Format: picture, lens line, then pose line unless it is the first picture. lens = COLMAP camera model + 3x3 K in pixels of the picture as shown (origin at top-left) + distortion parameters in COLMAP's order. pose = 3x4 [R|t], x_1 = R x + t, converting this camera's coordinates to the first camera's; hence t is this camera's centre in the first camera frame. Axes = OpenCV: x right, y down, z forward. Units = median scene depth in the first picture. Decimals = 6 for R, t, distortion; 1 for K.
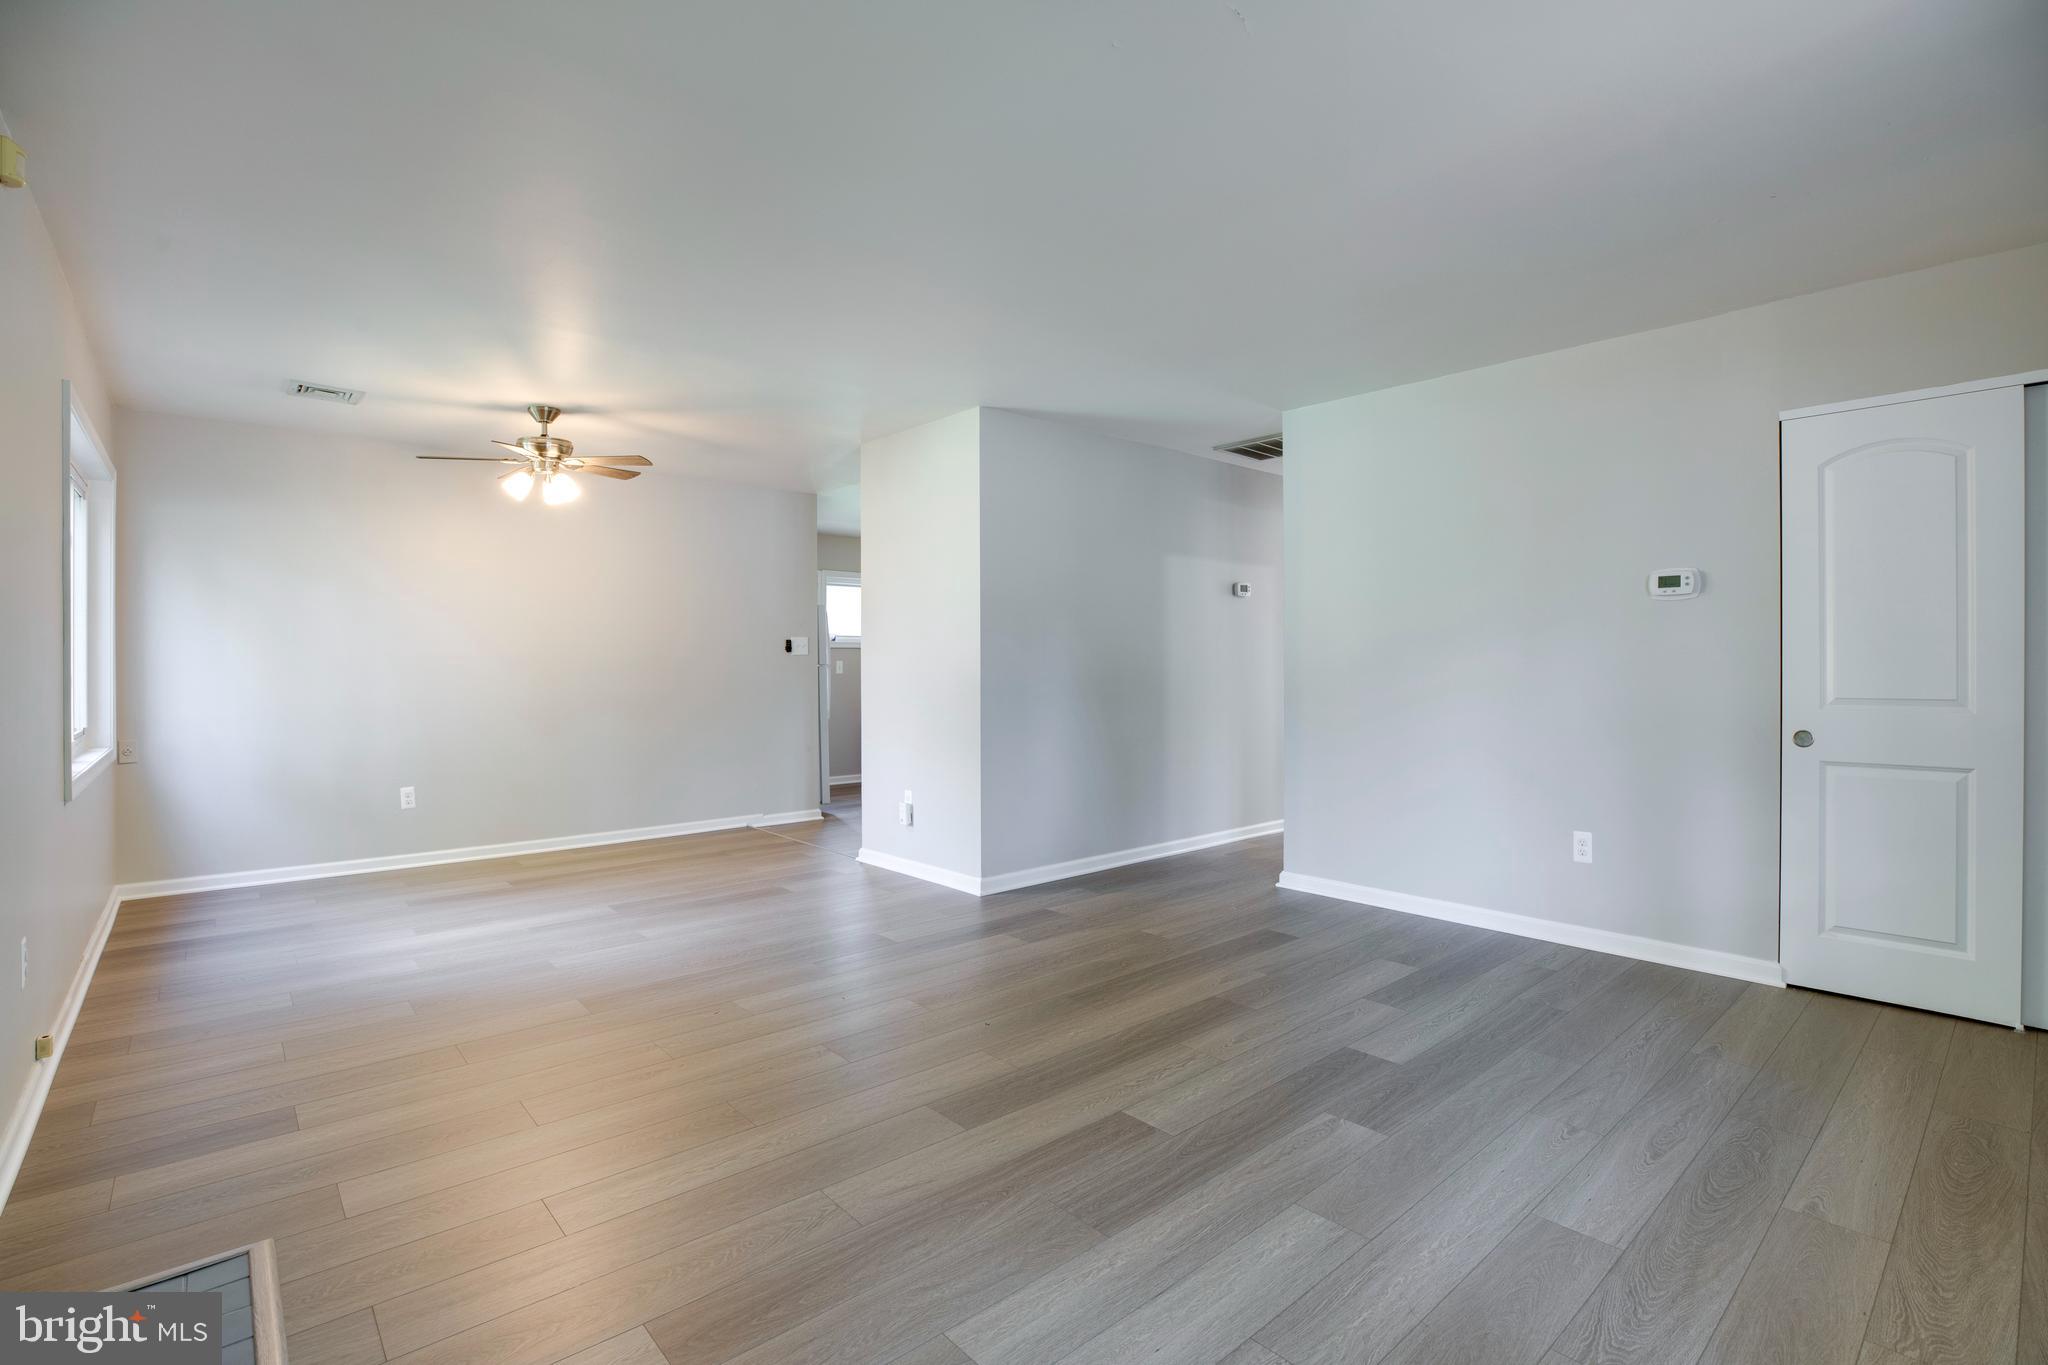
lens RADIAL K [[949.1, 0, 1024.8], [0, 949.1, 678.4], [0, 0, 1]] dist [-0.035021, 0.001921]
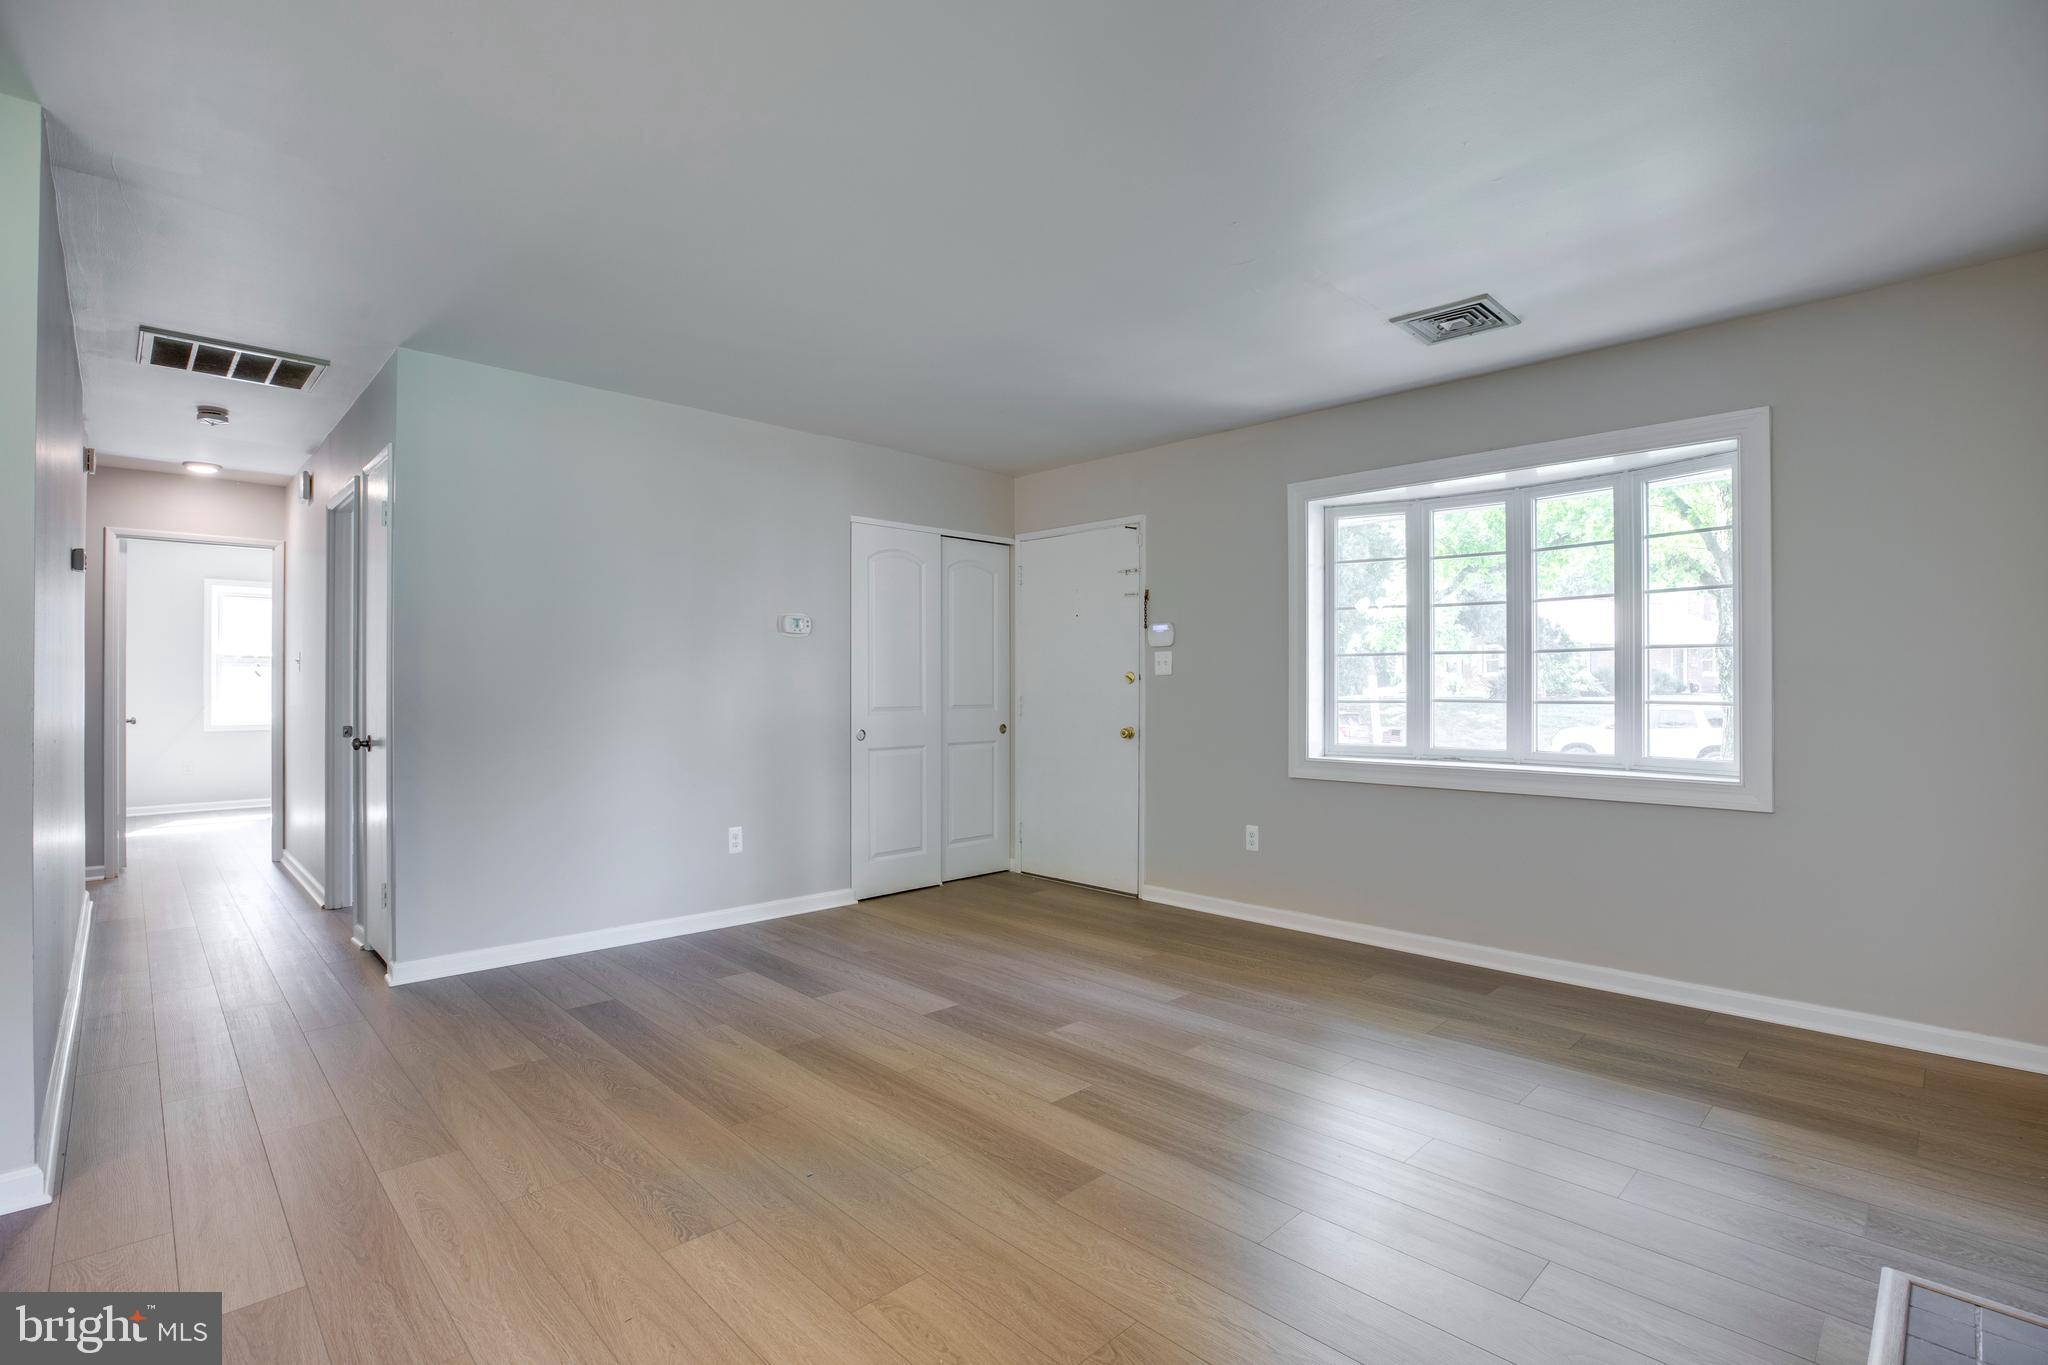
lens RADIAL K [[949.1, 0, 1030.2], [0, 949.1, 686.8], [0, 0, 1]] dist [-0.035021, 0.001921]
pose [[-0.051257, 0.002661, 0.998682, -0.788984], [0.014823, 0.999888, -0.001904, -0.007097], [-0.998575, 0.014706, -0.051291, 0.880080]]
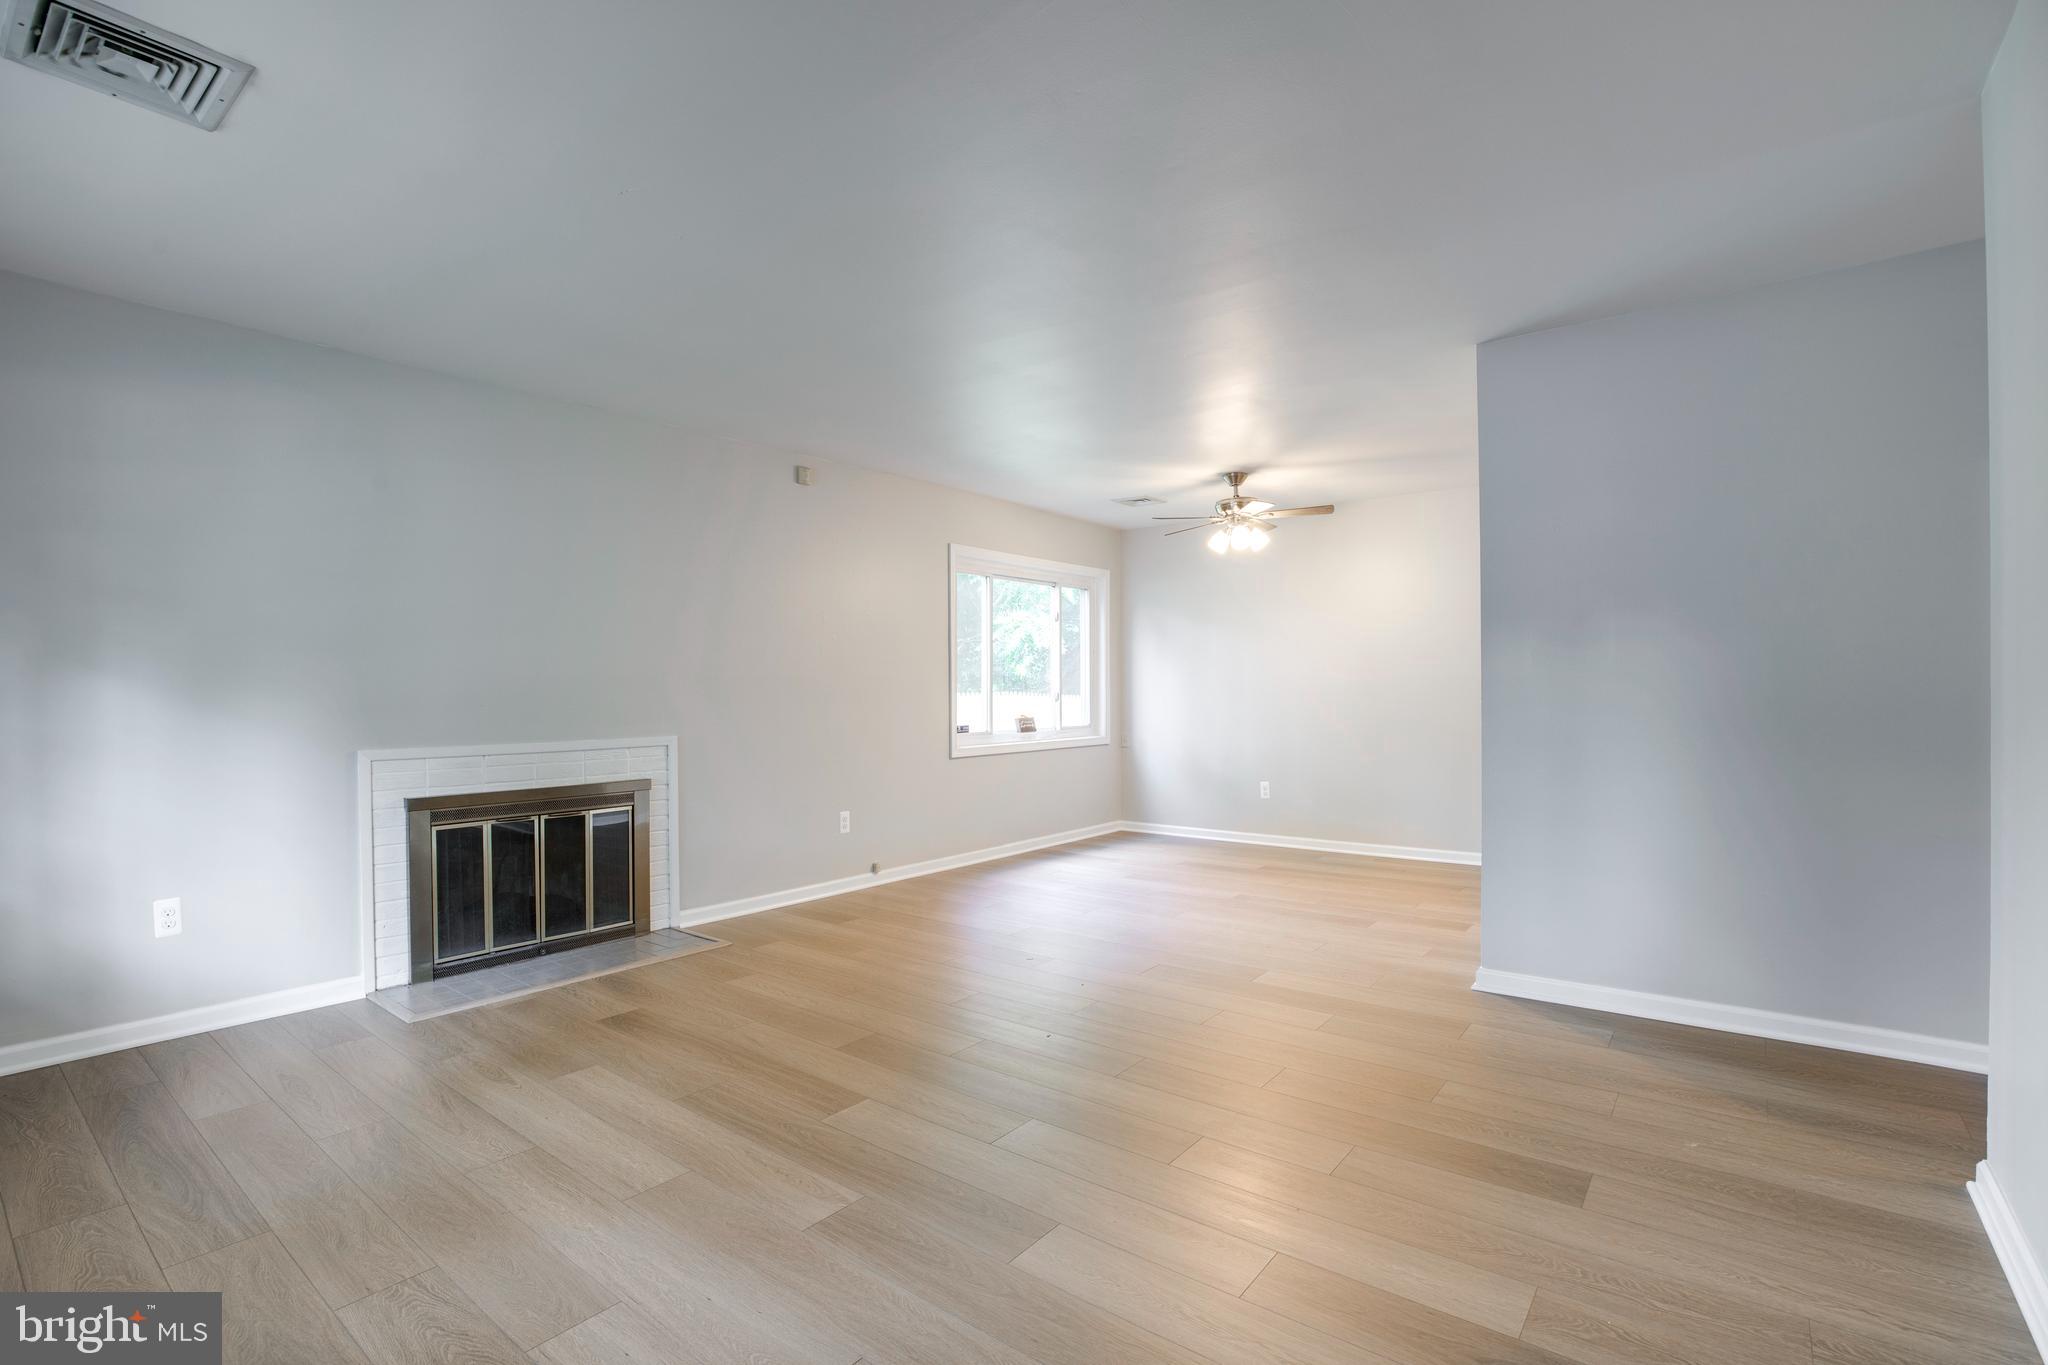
lens RADIAL K [[949.1, 0, 1027.9], [0, 949.1, 681.7], [0, 0, 1]] dist [-0.035021, 0.001921]
pose [[0.175237, -0.007040, -0.984501, 0.992609], [-0.007410, 0.999937, -0.008469, -0.011468], [0.984498, 0.008779, 0.175174, 0.810233]]
